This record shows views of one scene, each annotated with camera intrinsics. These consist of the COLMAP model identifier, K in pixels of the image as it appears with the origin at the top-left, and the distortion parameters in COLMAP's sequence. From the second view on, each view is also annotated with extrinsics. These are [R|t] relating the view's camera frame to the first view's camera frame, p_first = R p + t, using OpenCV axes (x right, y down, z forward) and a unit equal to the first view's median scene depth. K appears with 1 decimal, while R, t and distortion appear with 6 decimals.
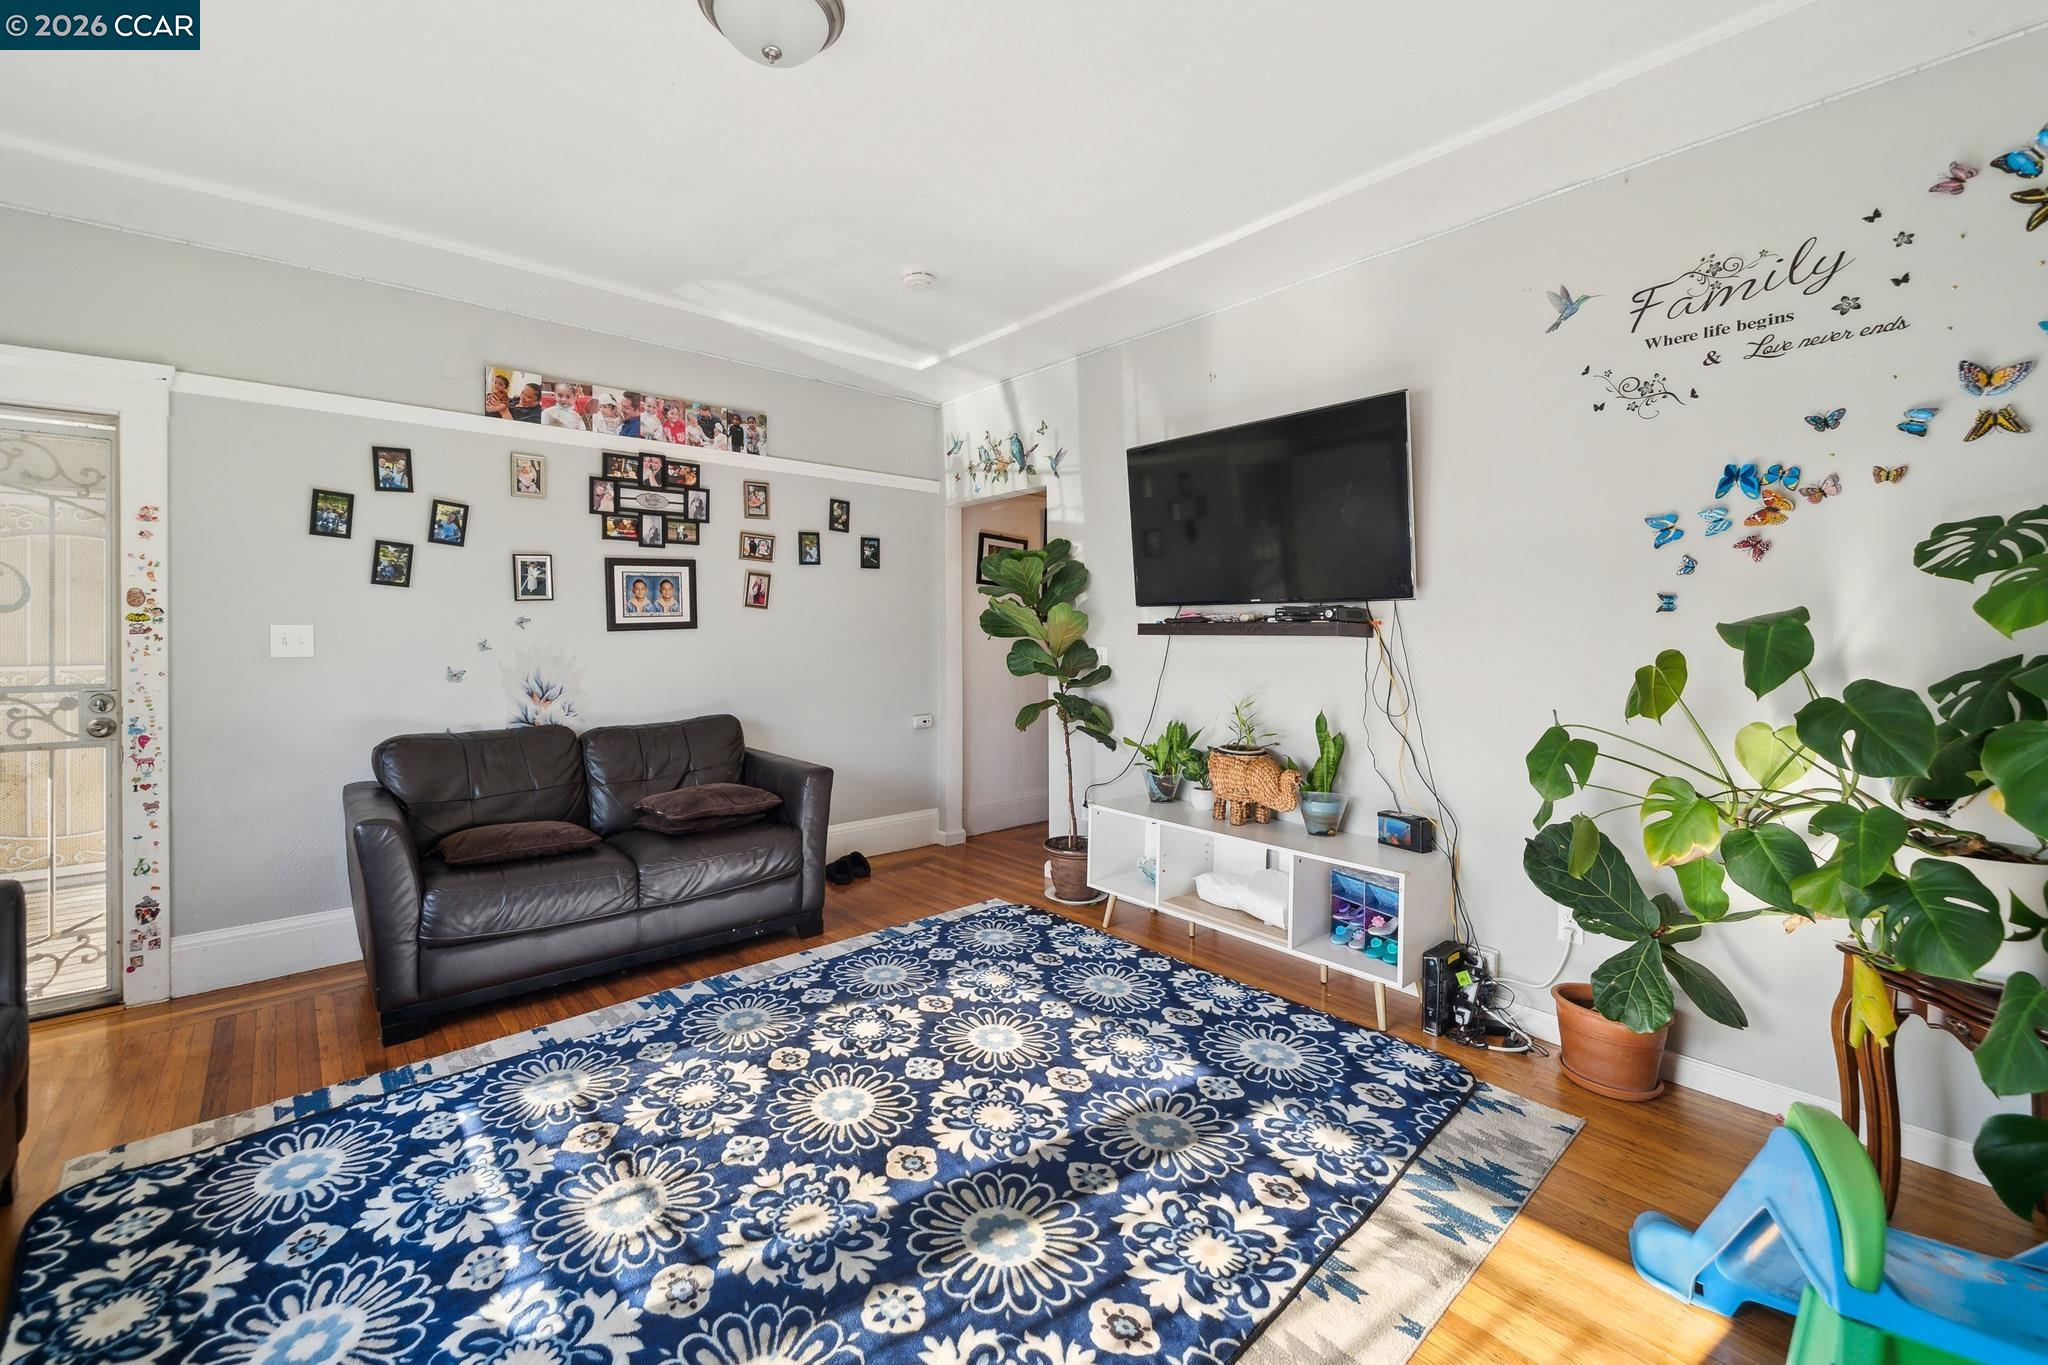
lens RADIAL K [[828.6, 0, 989.5], [0, 828.6, 630.4], [0, 0, 1]] dist [0.000454, 0.000052]
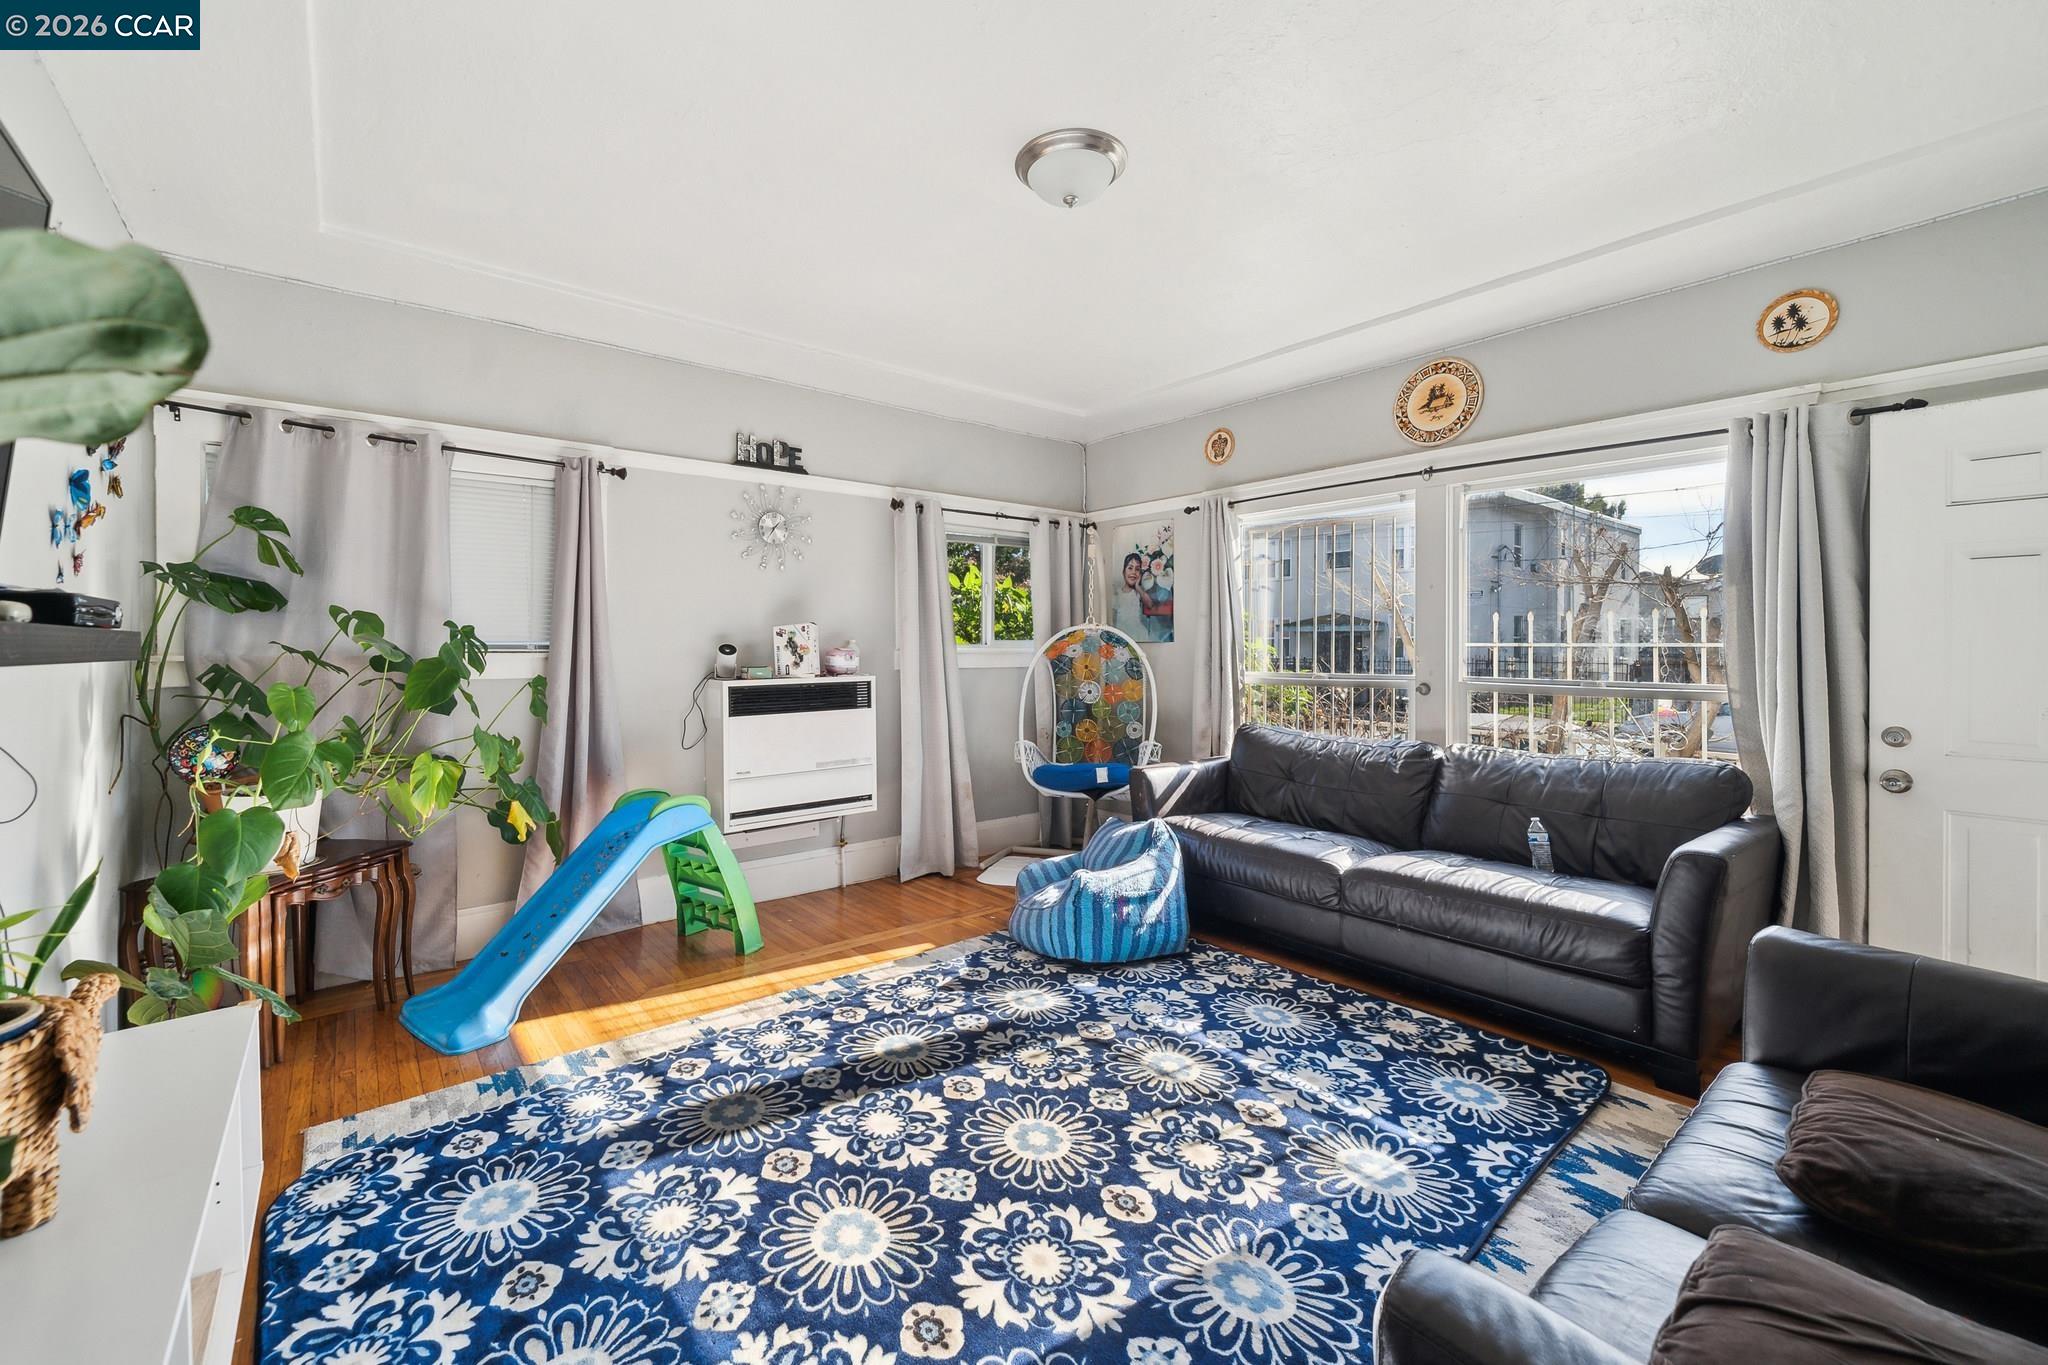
lens RADIAL K [[828.6, 0, 994.9], [0, 828.6, 643.9], [0, 0, 1]] dist [0.000454, 0.000052]
pose [[-0.999526, 0.001921, 0.030716, -0.122777], [0.001898, 0.999998, -0.000792, -0.002158], [-0.030718, -0.000733, -0.999528, 1.527547]]
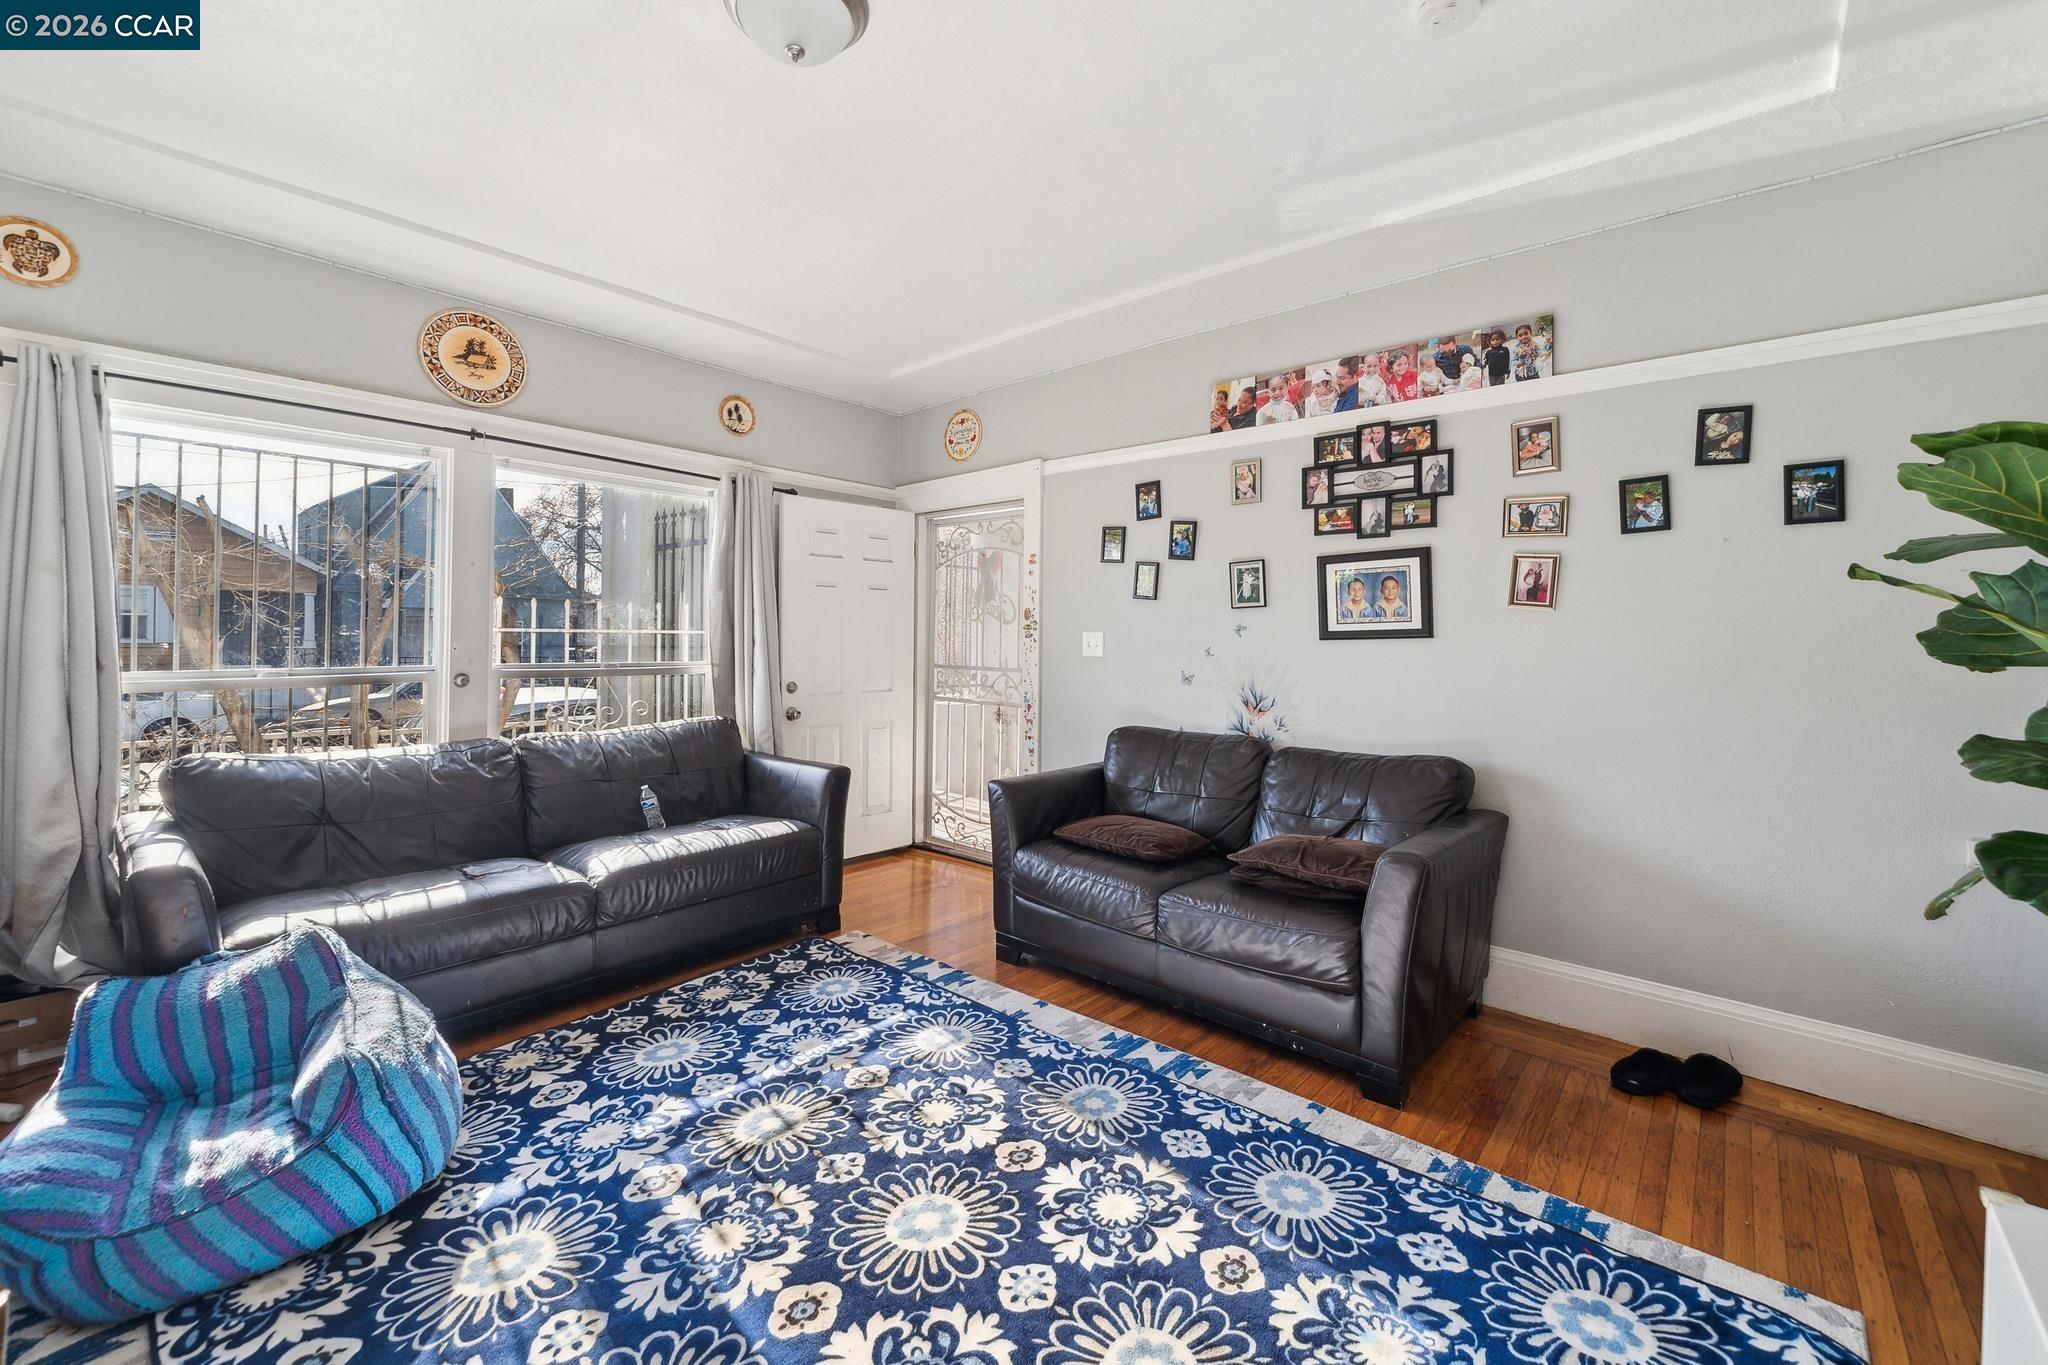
lens RADIAL K [[828.6, 0, 988.8], [0, 828.6, 628.0], [0, 0, 1]] dist [0.000454, 0.000052]
pose [[0.130475, -0.005061, -0.991439, 0.496274], [-0.010557, 0.999923, -0.006494, -0.003149], [0.991395, 0.011314, 0.130412, 0.736115]]
